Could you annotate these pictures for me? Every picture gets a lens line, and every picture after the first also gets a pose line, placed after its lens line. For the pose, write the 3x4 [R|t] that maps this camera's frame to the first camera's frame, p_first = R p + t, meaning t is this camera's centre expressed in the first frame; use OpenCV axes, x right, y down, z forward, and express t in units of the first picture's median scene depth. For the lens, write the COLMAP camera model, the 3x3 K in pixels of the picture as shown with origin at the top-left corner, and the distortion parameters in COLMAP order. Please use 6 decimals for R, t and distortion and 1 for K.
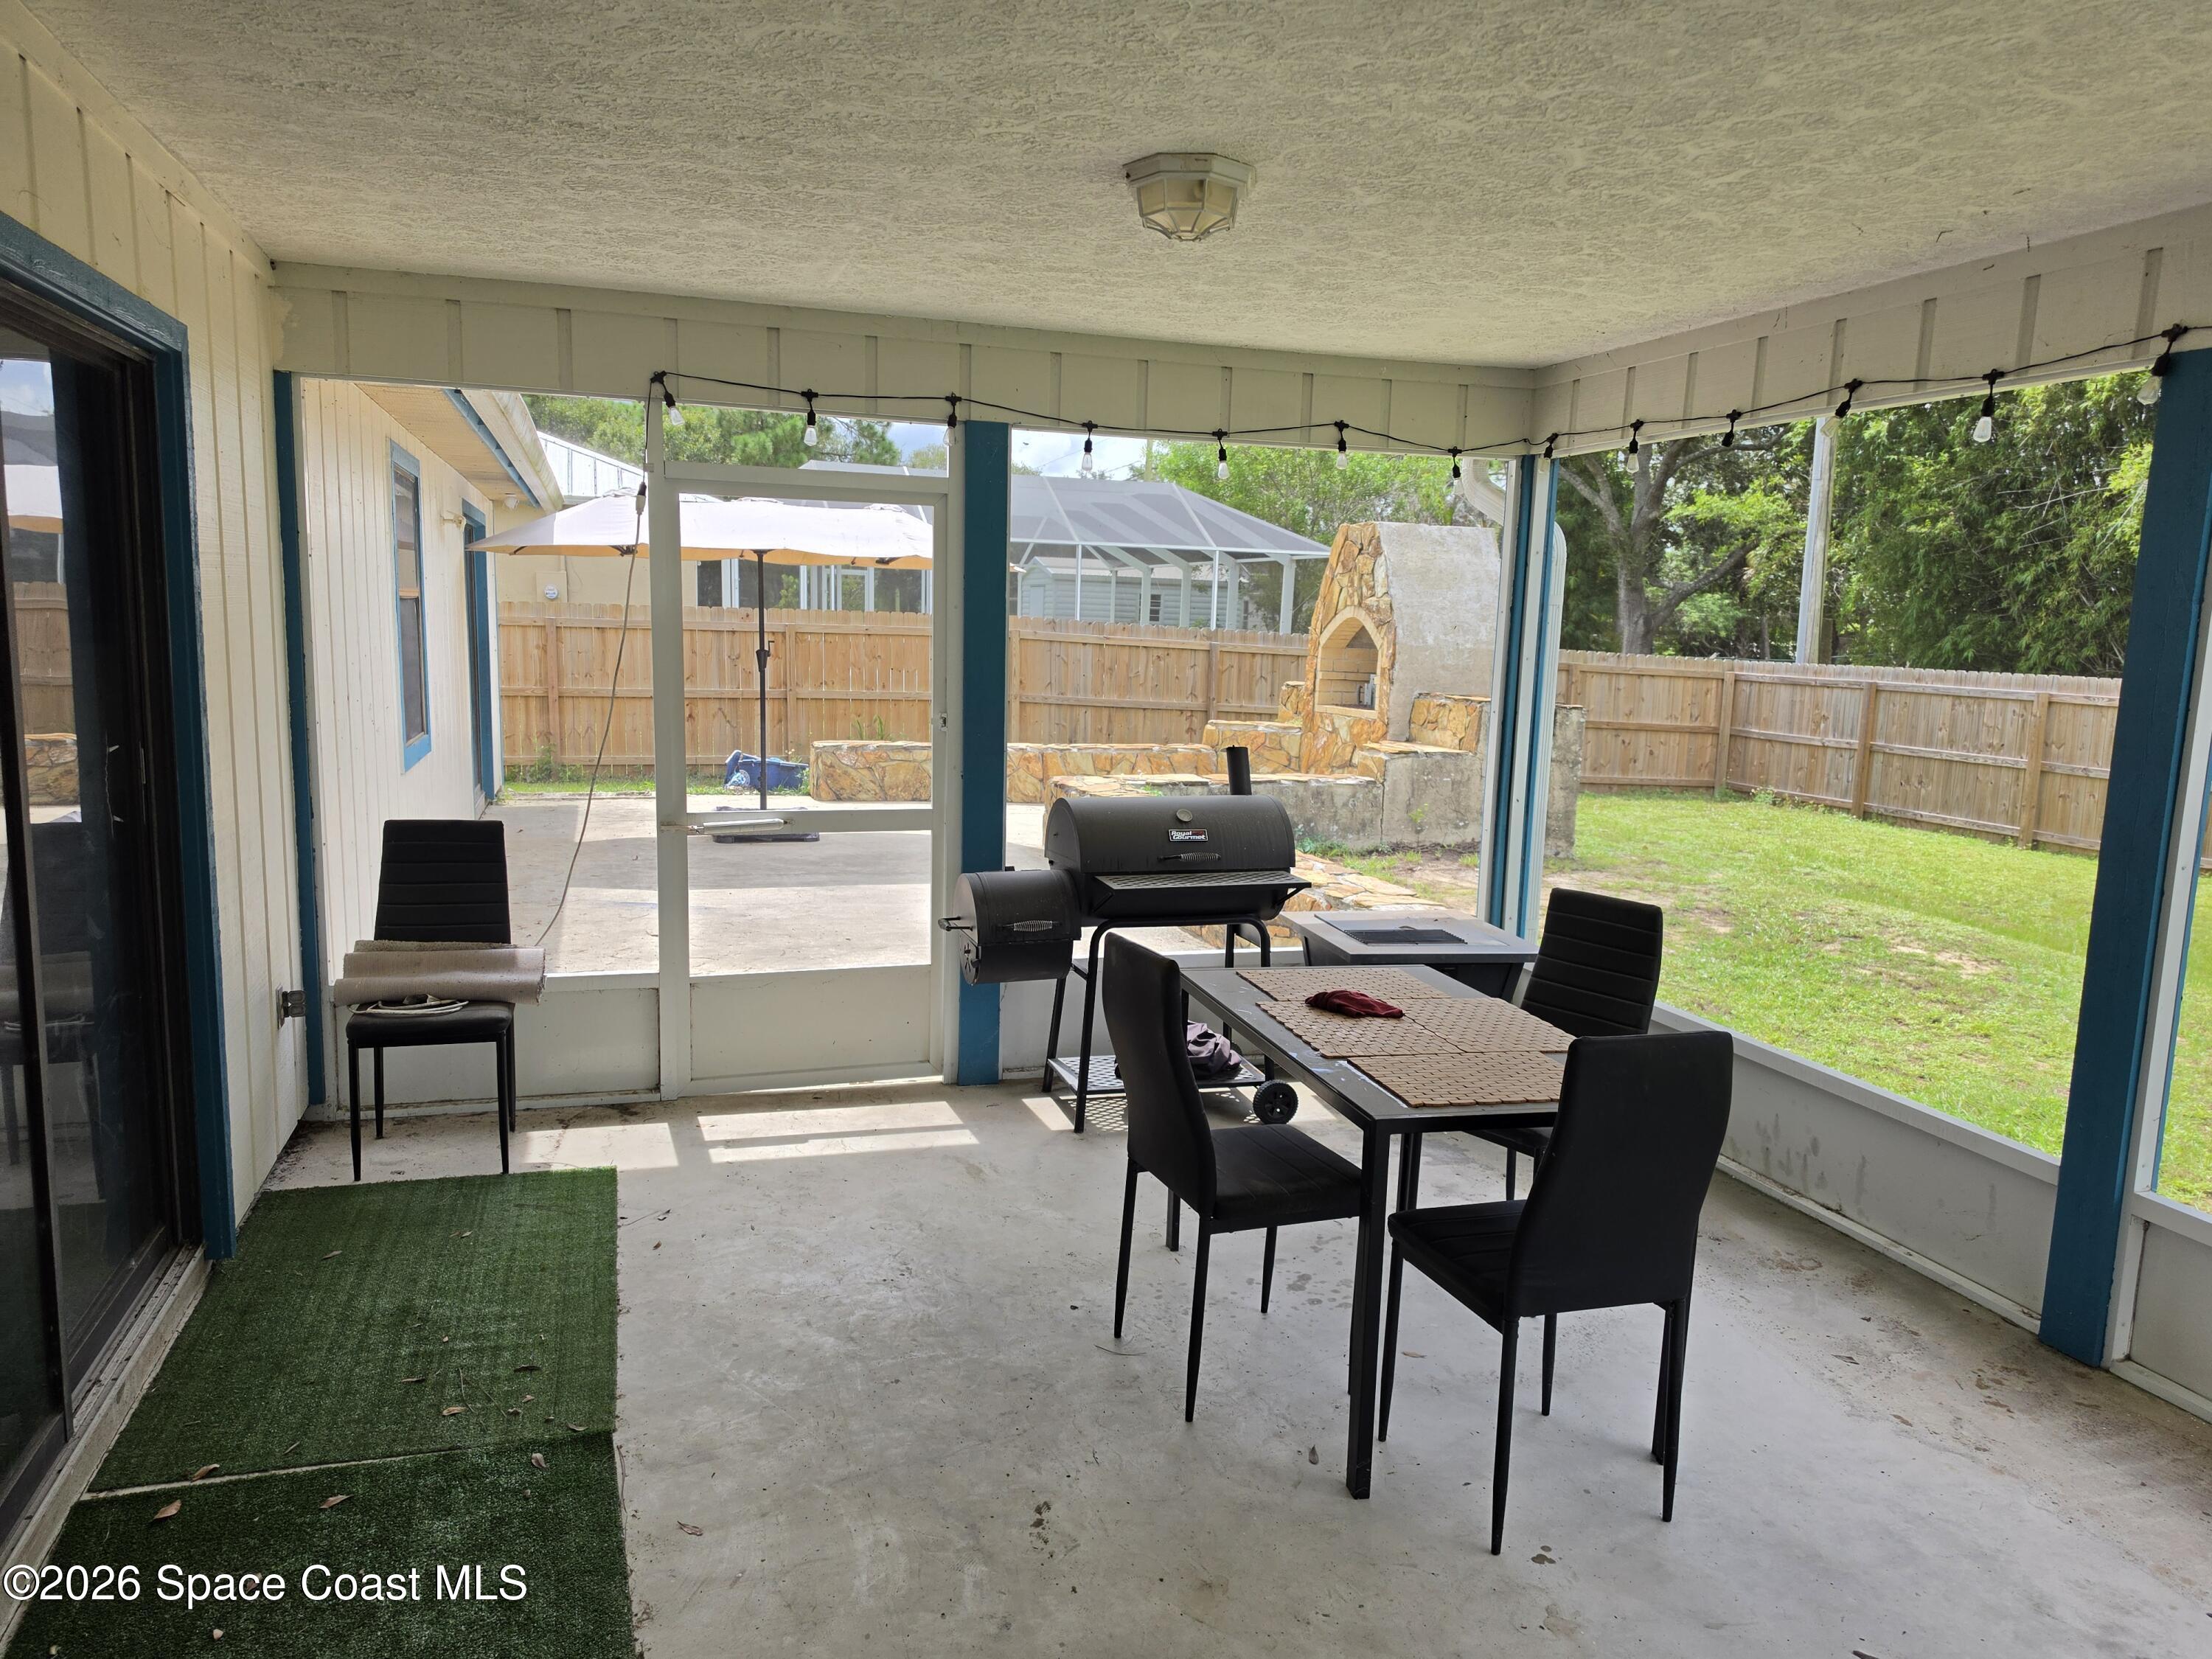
lens RADIAL K [[1569.0, 0, 1103.5], [0, 1569.0, 826.9], [0, 0, 1]] dist [0.133301, -0.190700]
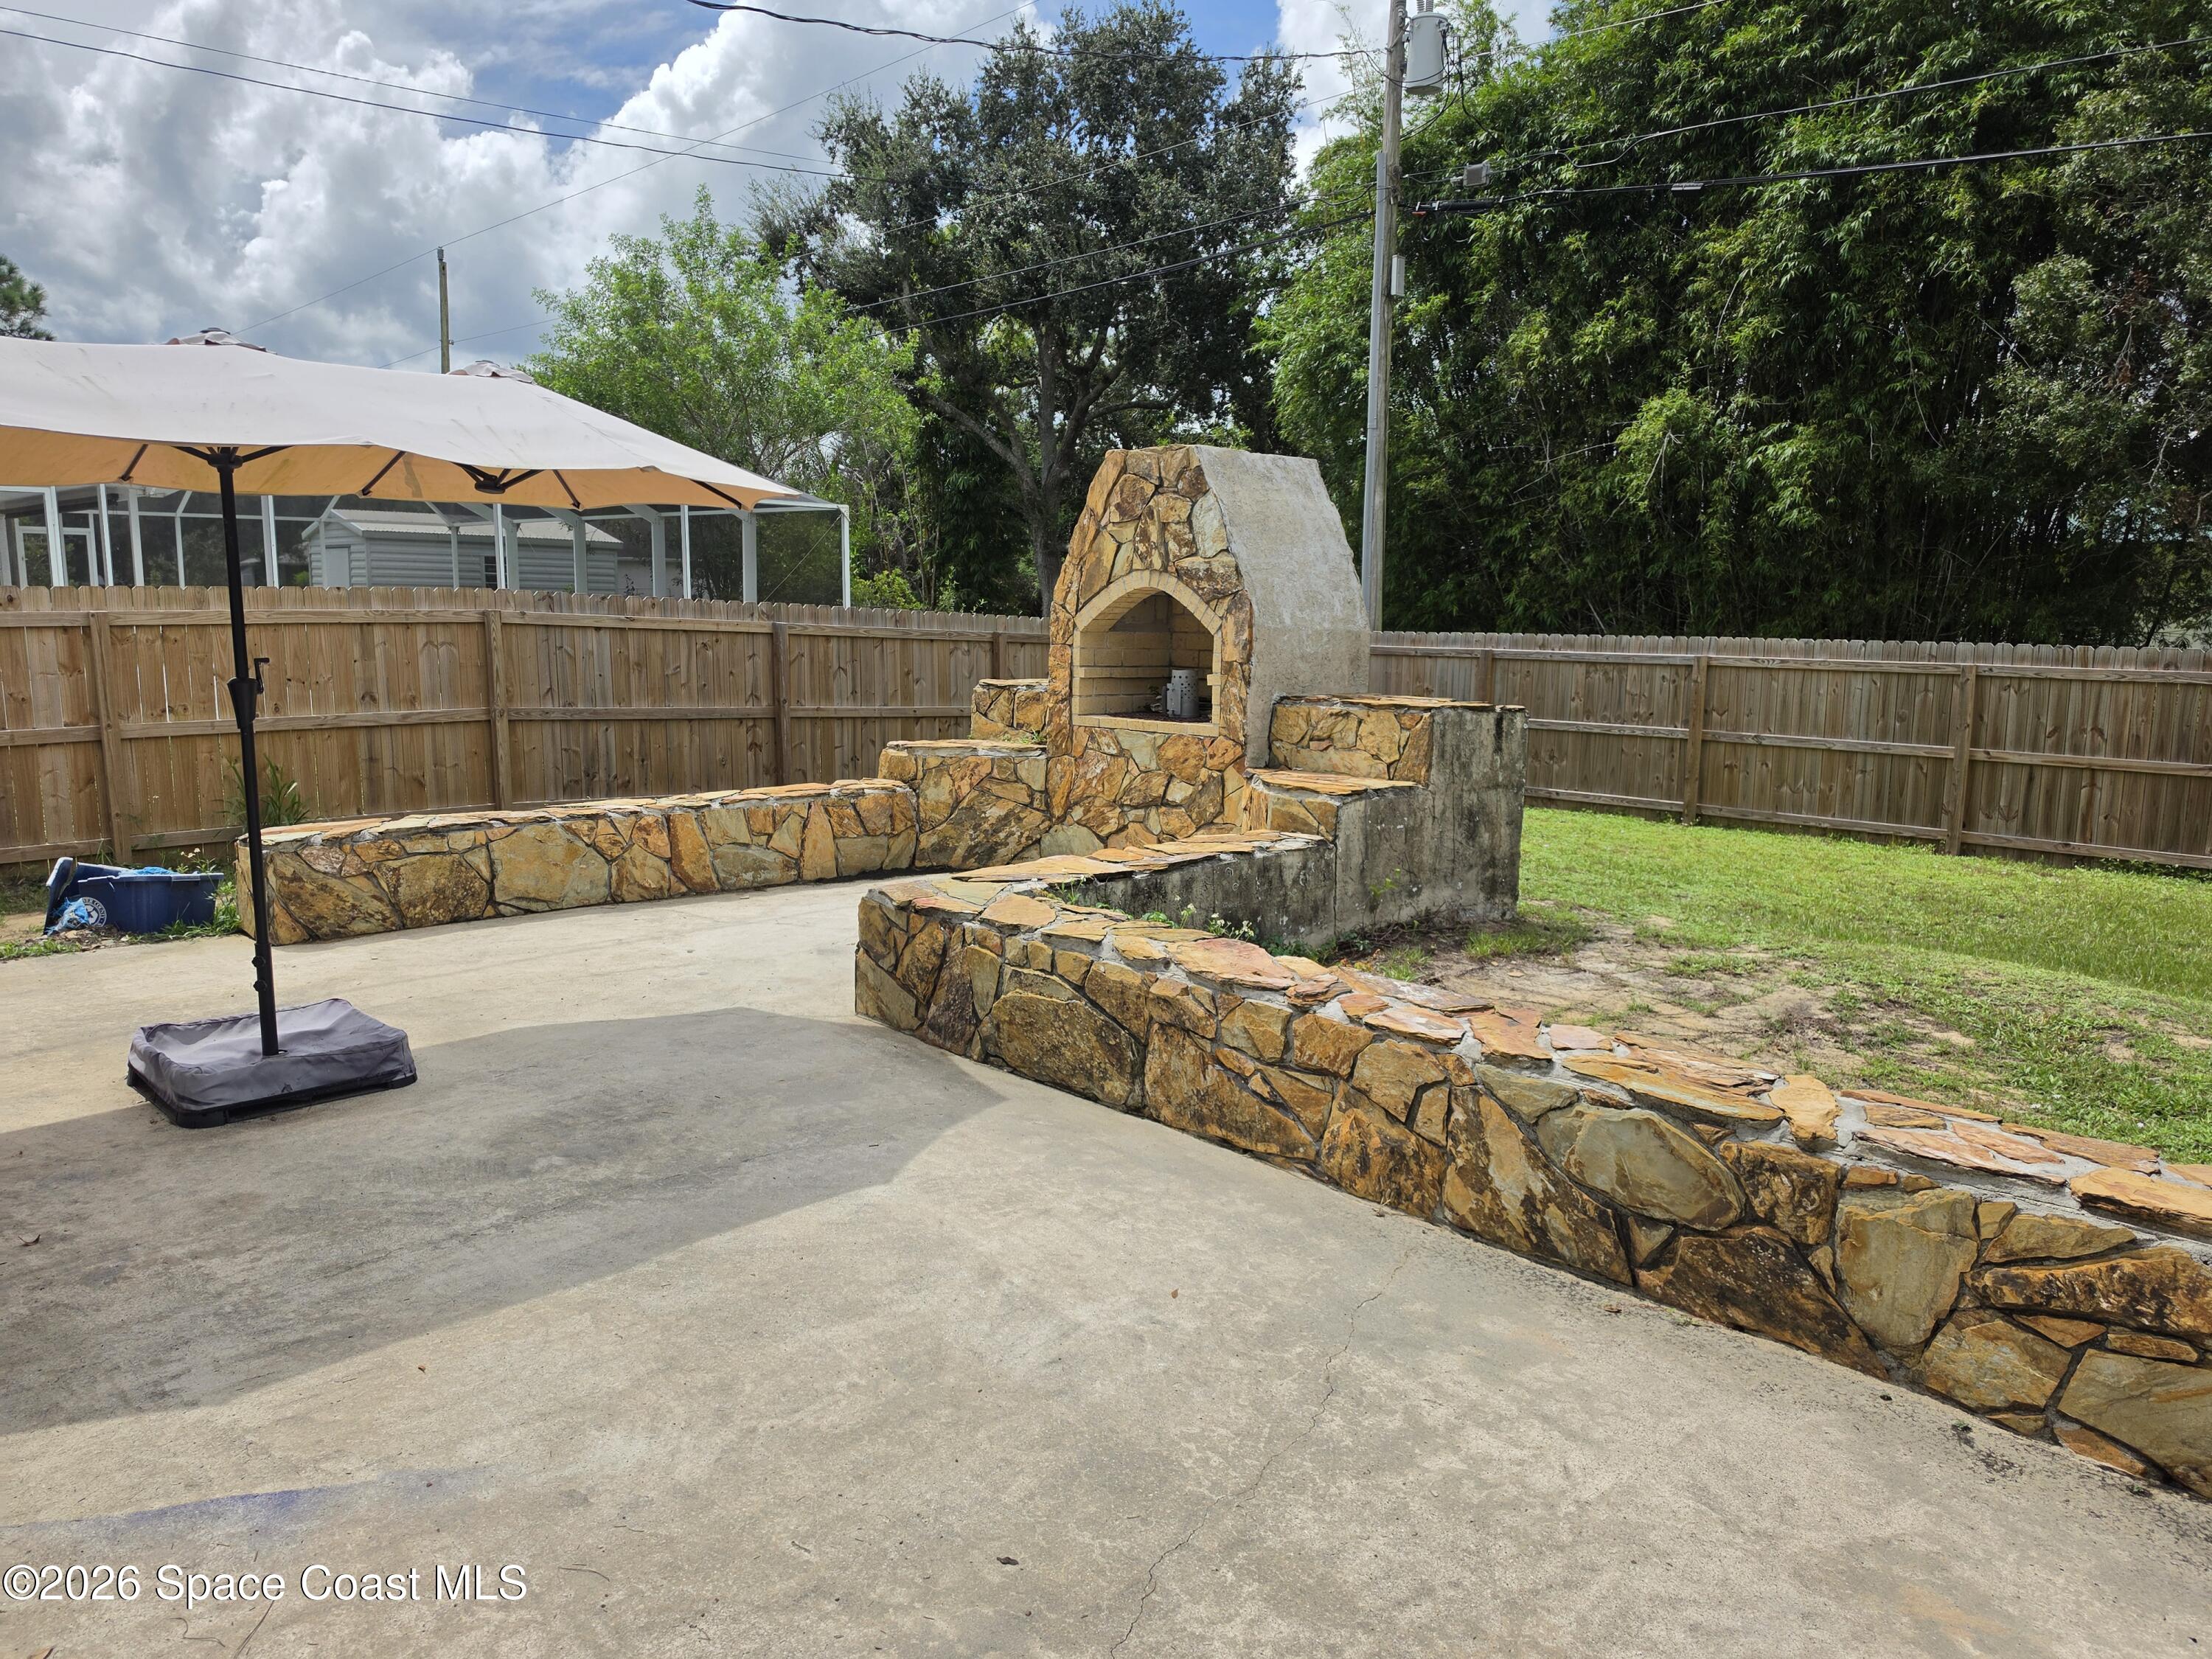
lens RADIAL K [[1569.0, 0, 1103.5], [0, 1569.0, 826.9], [0, 0, 1]] dist [0.133301, -0.190700]
pose [[0.896282, -0.083890, 0.435477, -0.157536], [0.074556, 0.996473, 0.038511, -0.054799], [-0.437172, -0.002049, 0.899376, 0.379402]]
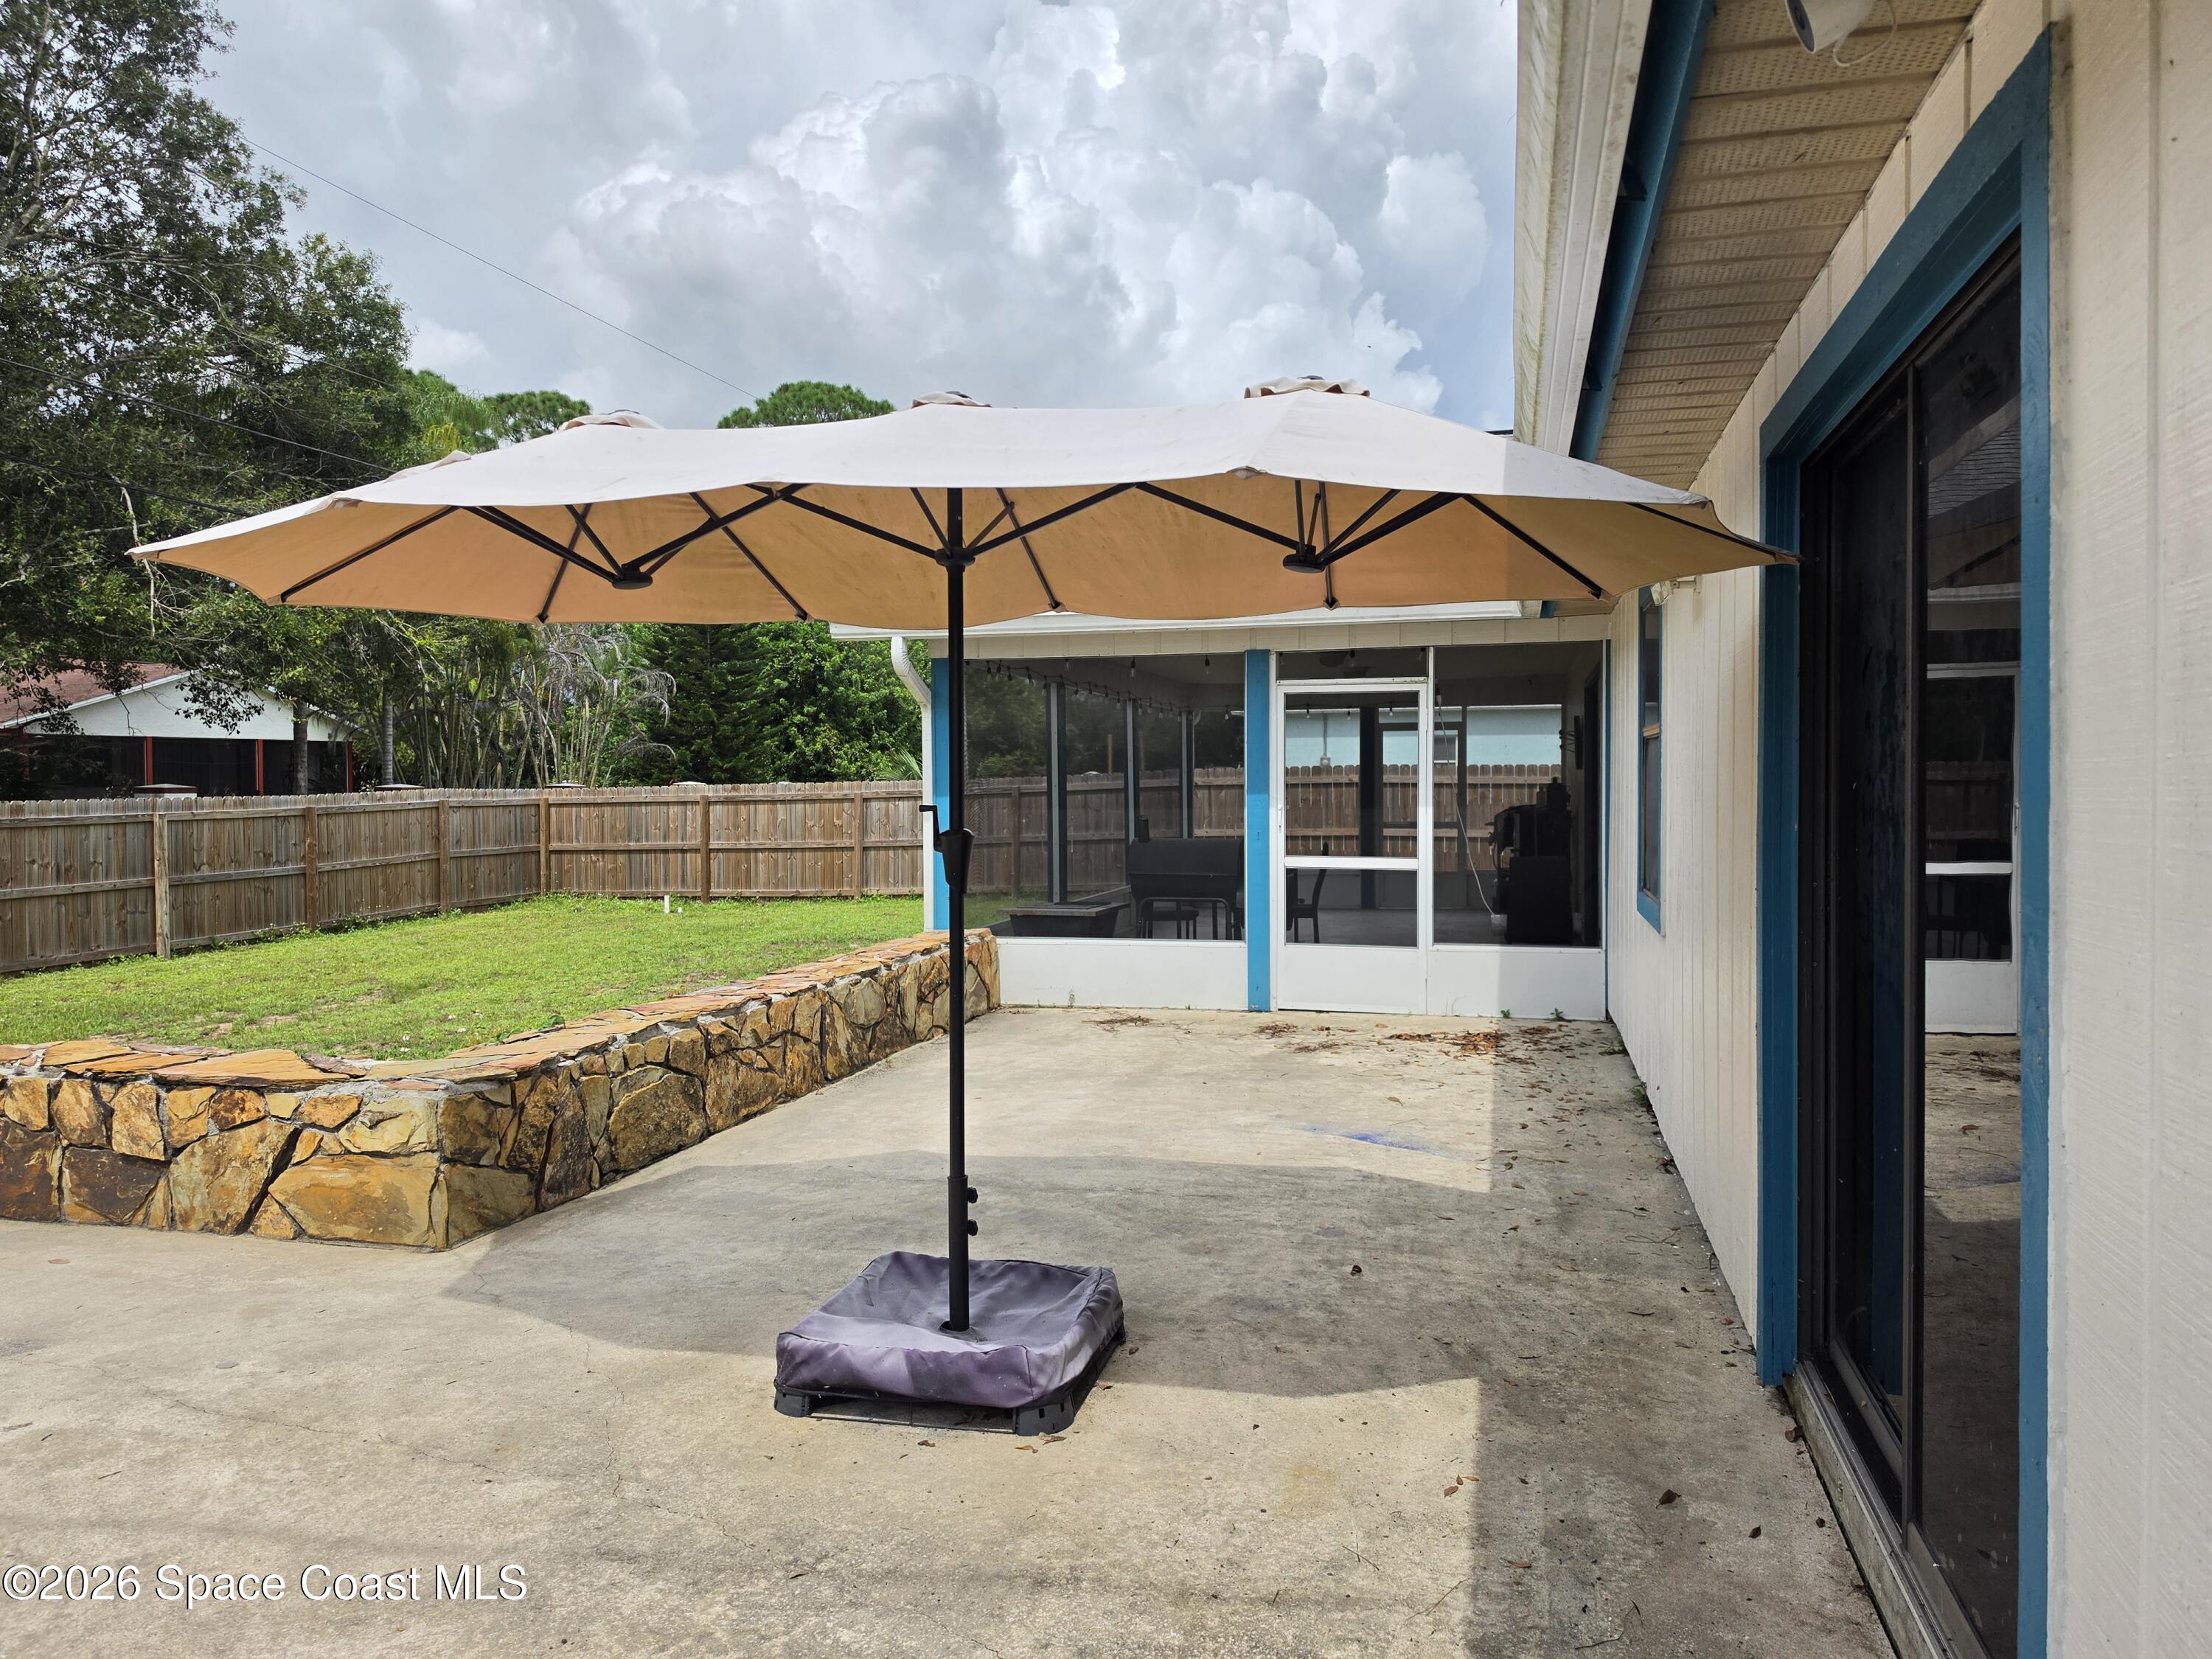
lens RADIAL K [[1569.0, 0, 1103.5], [0, 1569.0, 826.9], [0, 0, 1]] dist [0.133301, -0.190700]
pose [[-0.853911, -0.034249, 0.519291, -0.501974], [0.055001, 0.986305, 0.155493, -0.200132], [-0.517504, 0.161339, -0.840333, 1.590869]]
